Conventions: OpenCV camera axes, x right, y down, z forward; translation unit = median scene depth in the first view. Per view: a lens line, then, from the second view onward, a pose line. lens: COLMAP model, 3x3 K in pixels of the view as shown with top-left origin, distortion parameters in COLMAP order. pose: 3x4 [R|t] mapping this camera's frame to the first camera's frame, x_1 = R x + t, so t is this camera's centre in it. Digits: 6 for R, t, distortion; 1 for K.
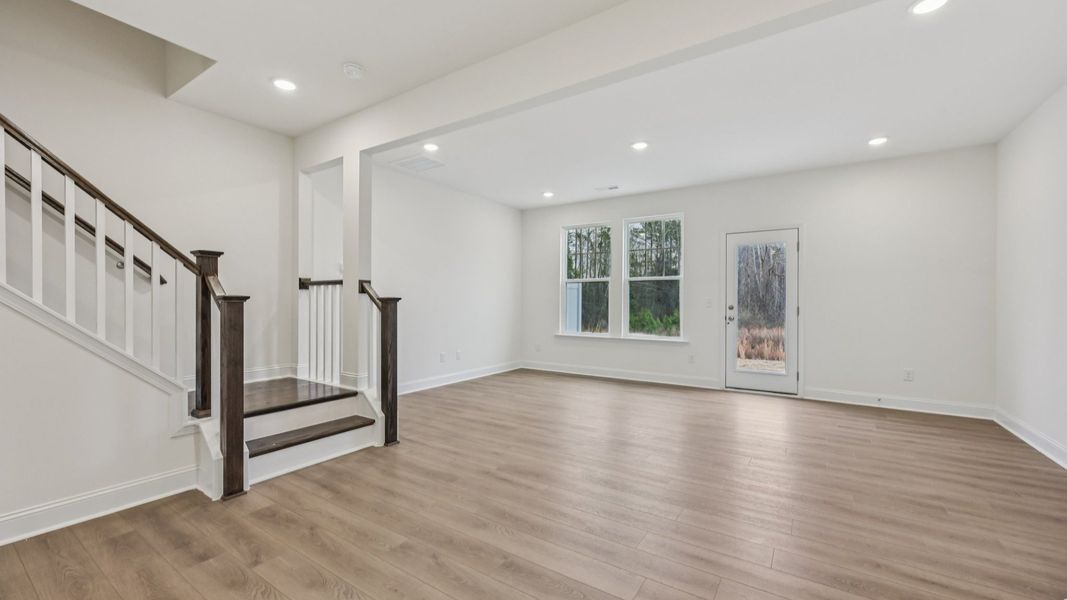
lens RADIAL K [[426.1, 0, 529.5], [0, 426.1, 298.6], [0, 0, 1]] dist [0.000337, 0.000053]
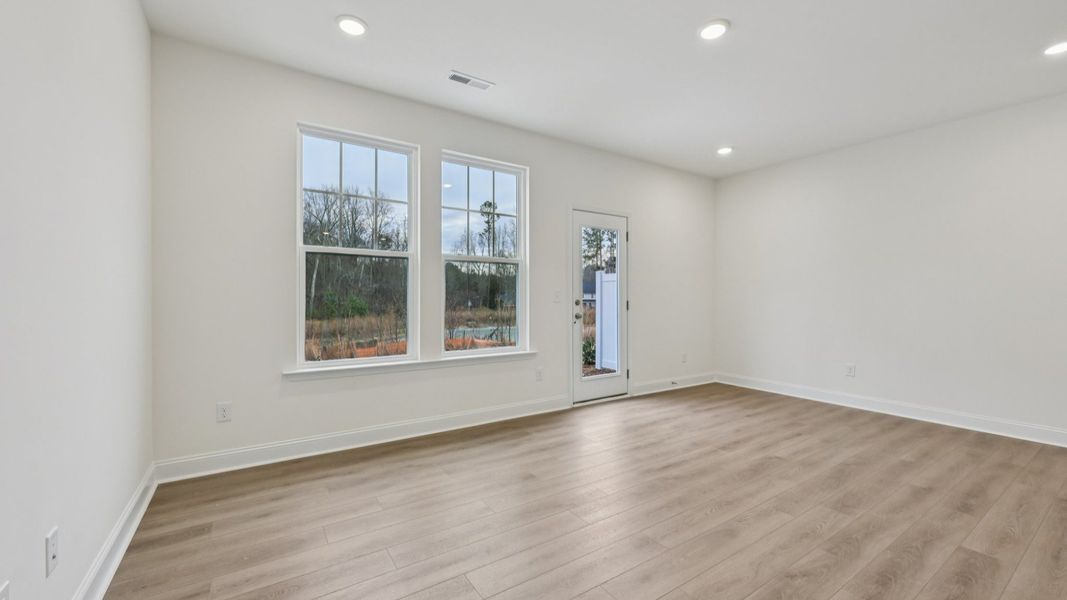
lens RADIAL K [[426.1, 0, 529.5], [0, 426.1, 298.6], [0, 0, 1]] dist [0.000337, 0.000053]
pose [[0.383879, -0.009016, 0.923339, -0.318415], [-0.008100, 0.999881, 0.013131, 0.003776], [-0.923348, -0.012519, 0.383760, 0.818586]]
